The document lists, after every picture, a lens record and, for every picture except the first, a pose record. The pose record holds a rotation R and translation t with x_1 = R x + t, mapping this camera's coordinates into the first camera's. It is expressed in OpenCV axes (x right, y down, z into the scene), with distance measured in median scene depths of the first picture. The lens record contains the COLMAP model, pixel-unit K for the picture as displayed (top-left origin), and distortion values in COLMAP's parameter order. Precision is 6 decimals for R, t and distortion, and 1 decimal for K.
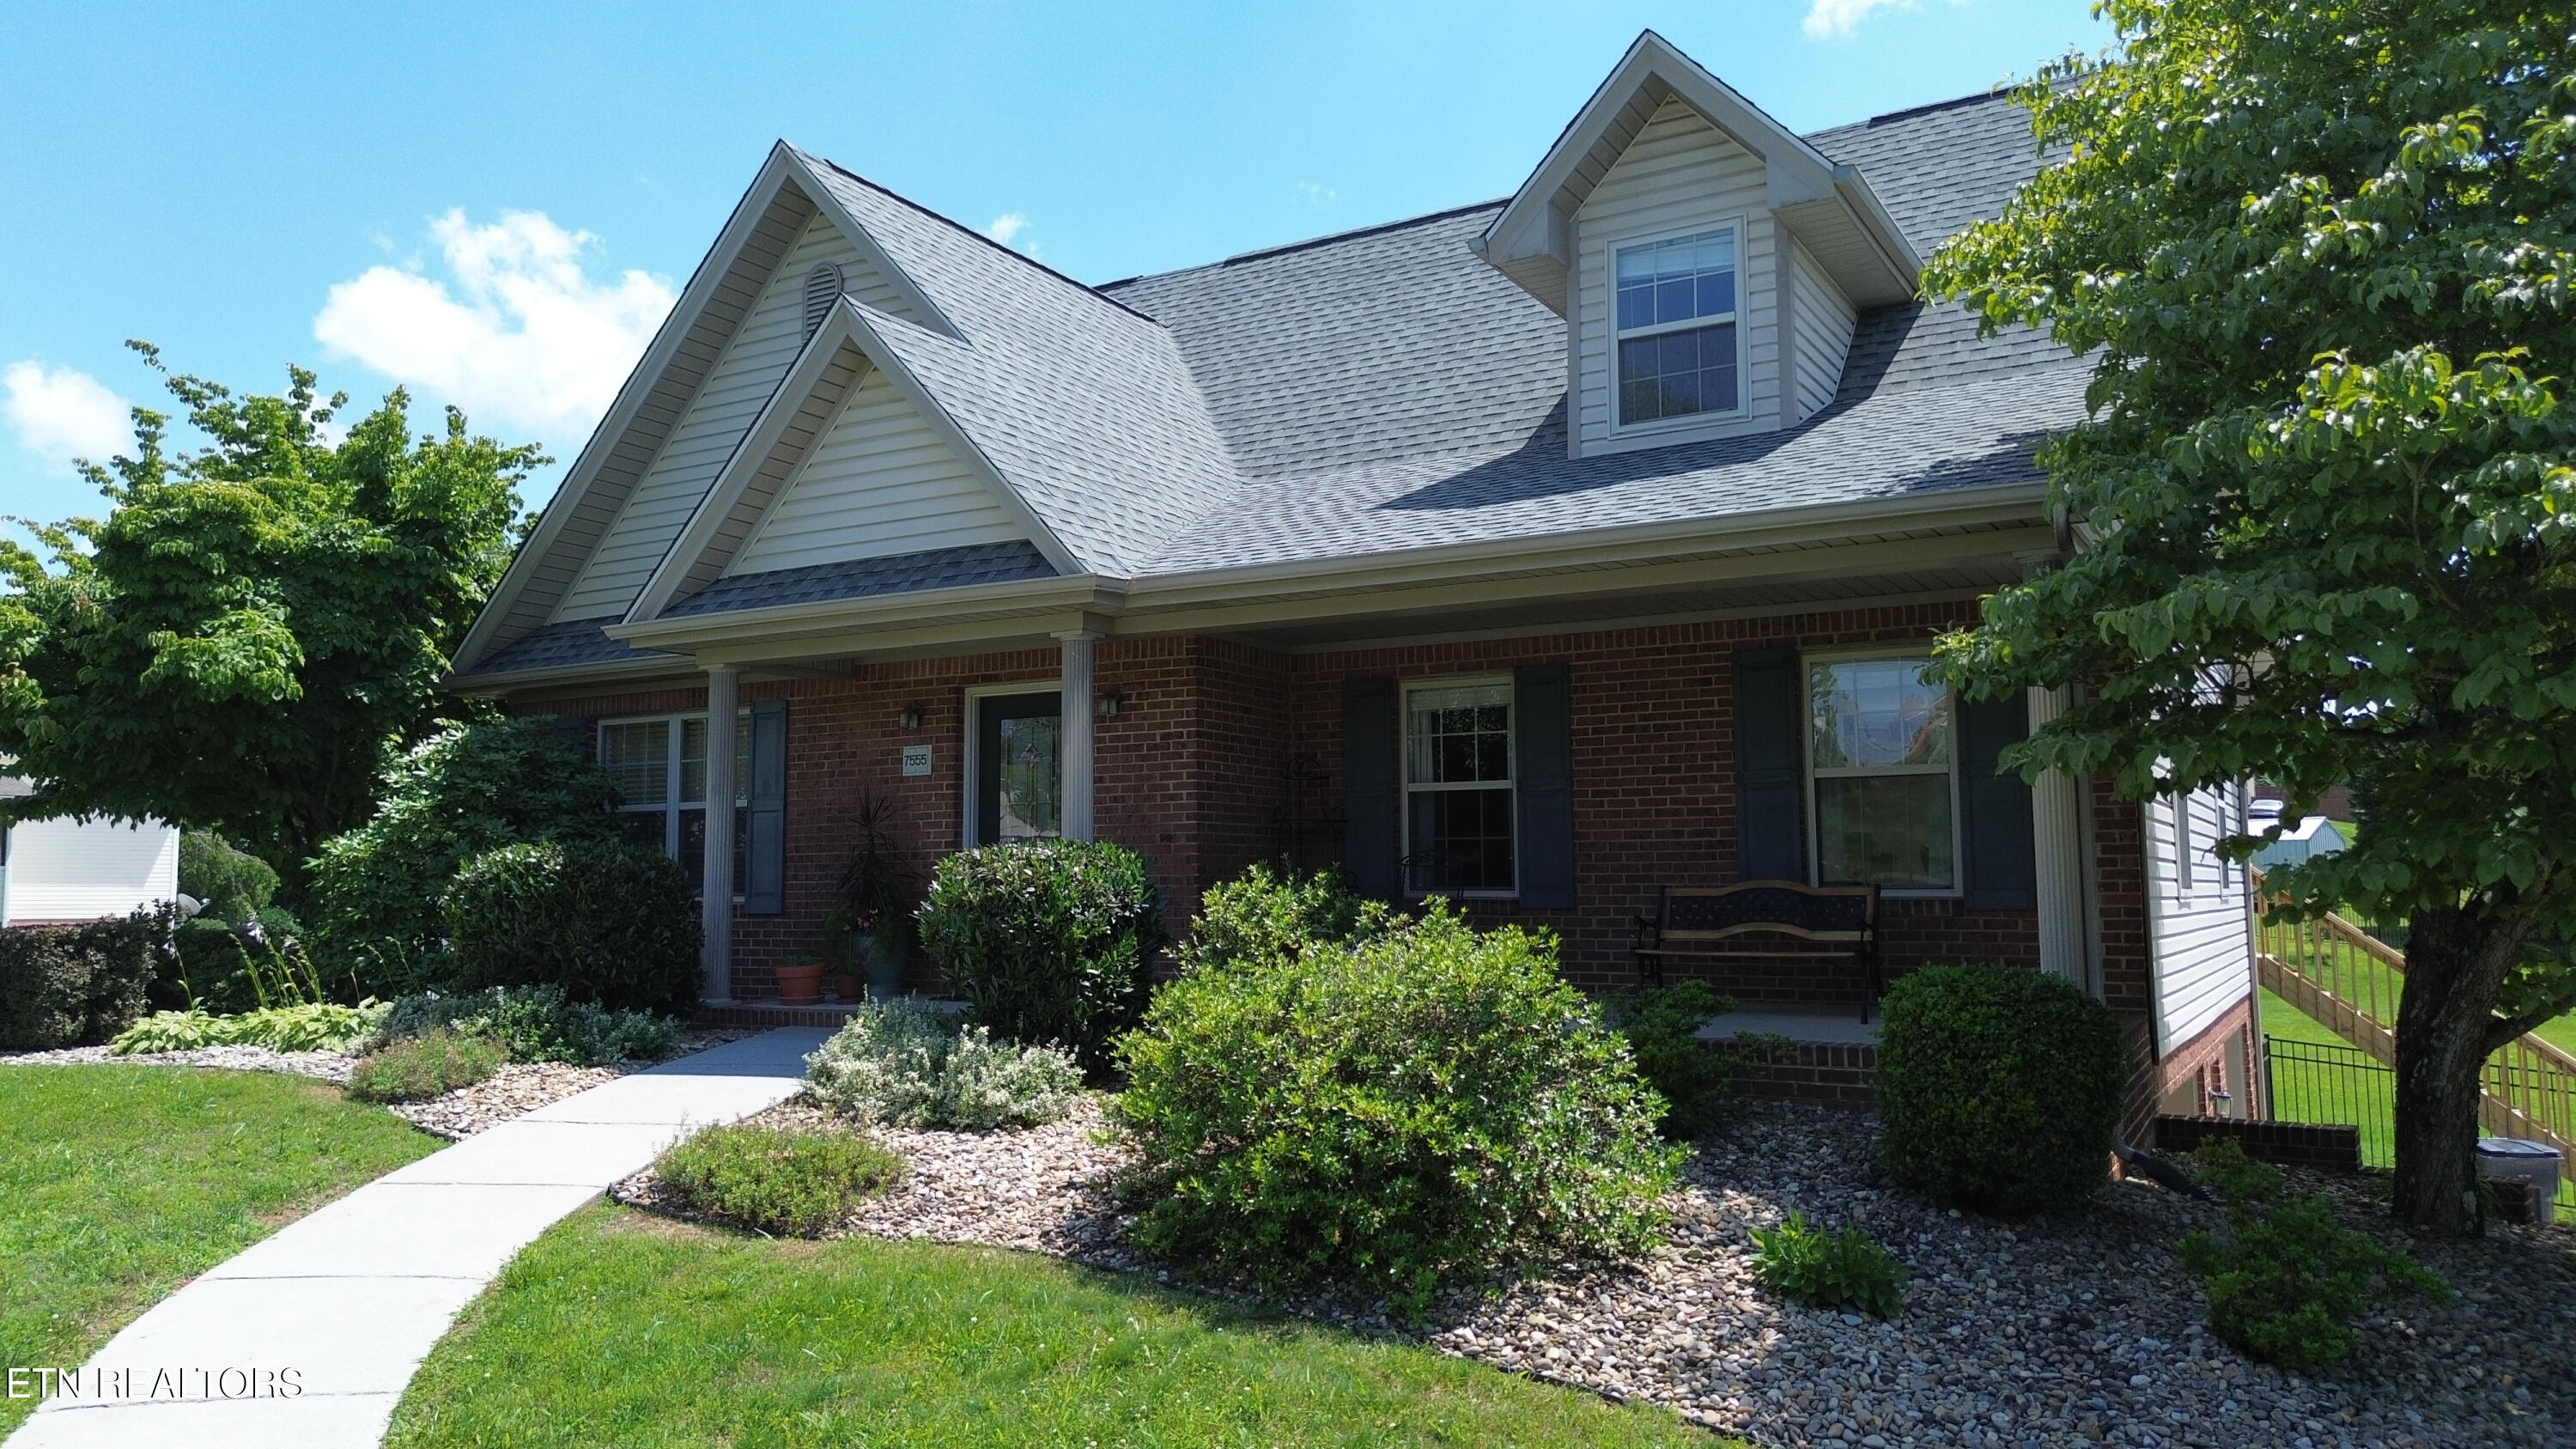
lens RADIAL K [[1831.7, 0, 1285.7], [0, 1831.7, 724.0], [0, 0, 1]] dist [0.062012, -0.063280]
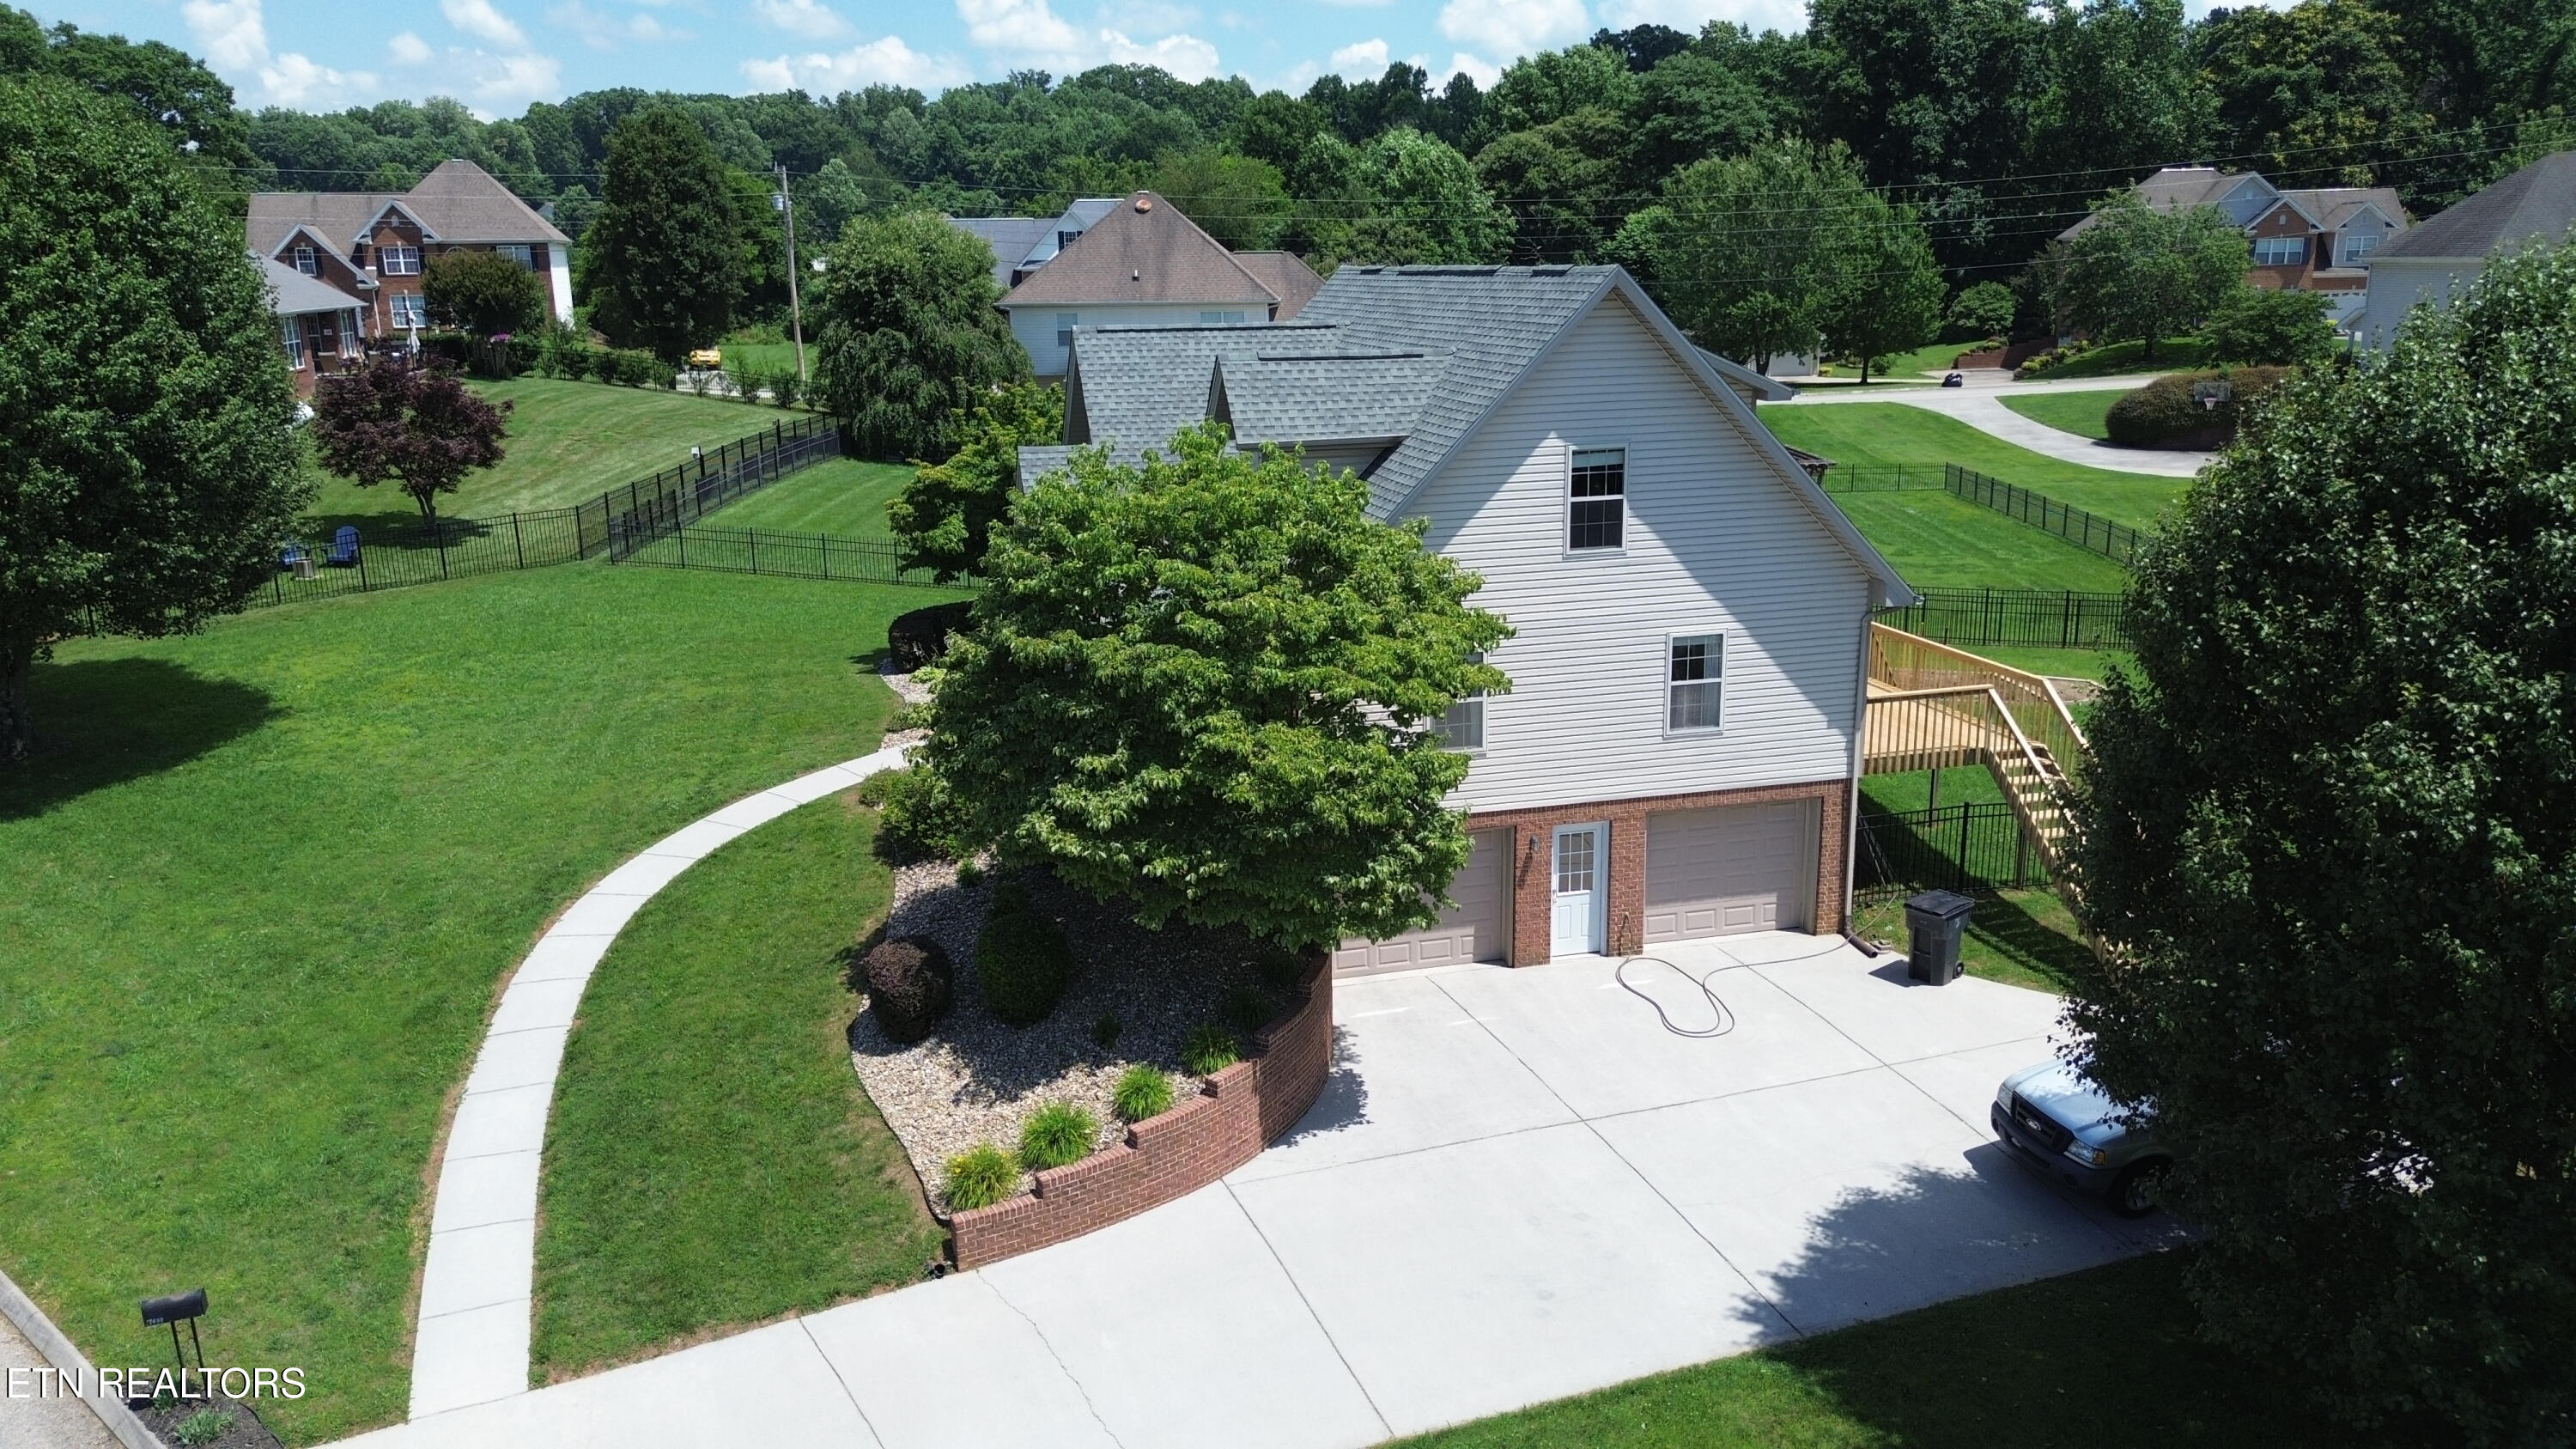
lens RADIAL K [[1831.7, 0, 1288.8], [0, 1831.7, 723.4], [0, 0, 1]] dist [0.062012, -0.063280]
pose [[0.701805, 0.167998, -0.692276, 1.888022], [0.081305, 0.946554, 0.312129, -0.641124], [0.707714, -0.275339, 0.650638, -0.522606]]
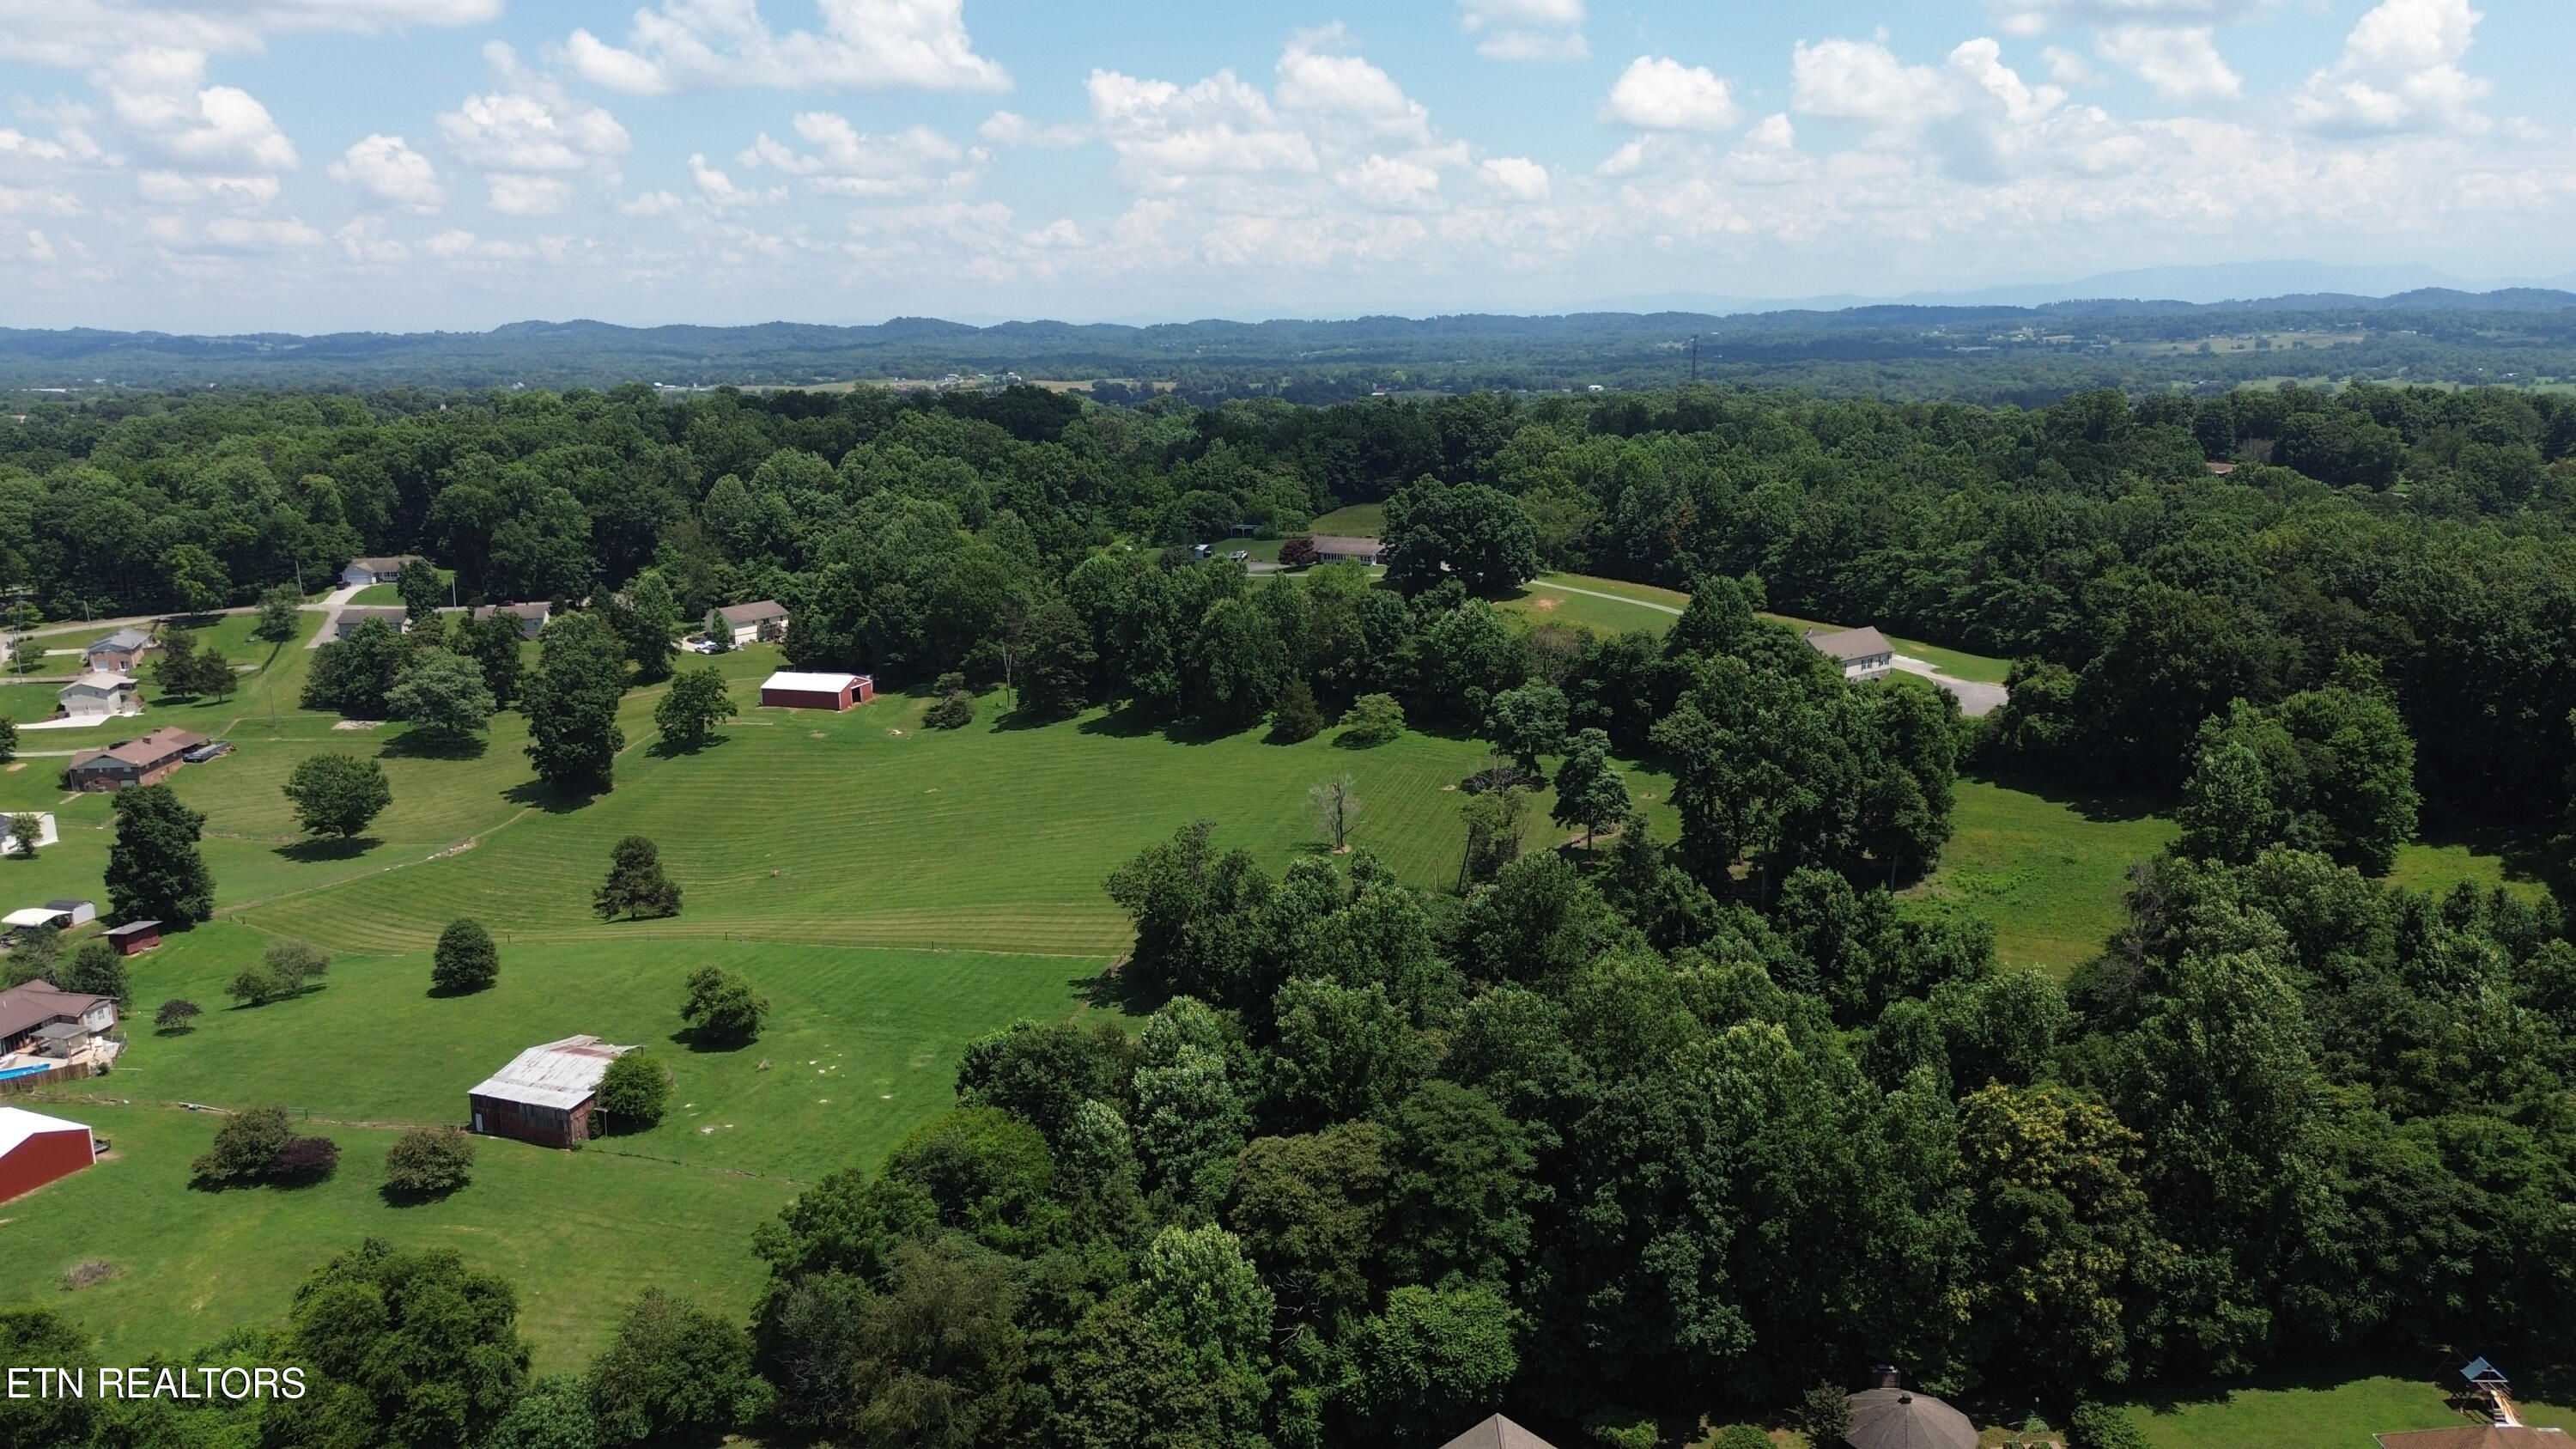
lens RADIAL K [[1831.7, 0, 1273.1], [0, 1831.7, 687.6], [0, 0, 1]] dist [0.062012, -0.063280]
pose [[0.743839, 0.134821, -0.654620, 1.114823], [0.060342, 0.961897, 0.266671, -6.812947], [0.665630, -0.237861, 0.707361, 2.030137]]
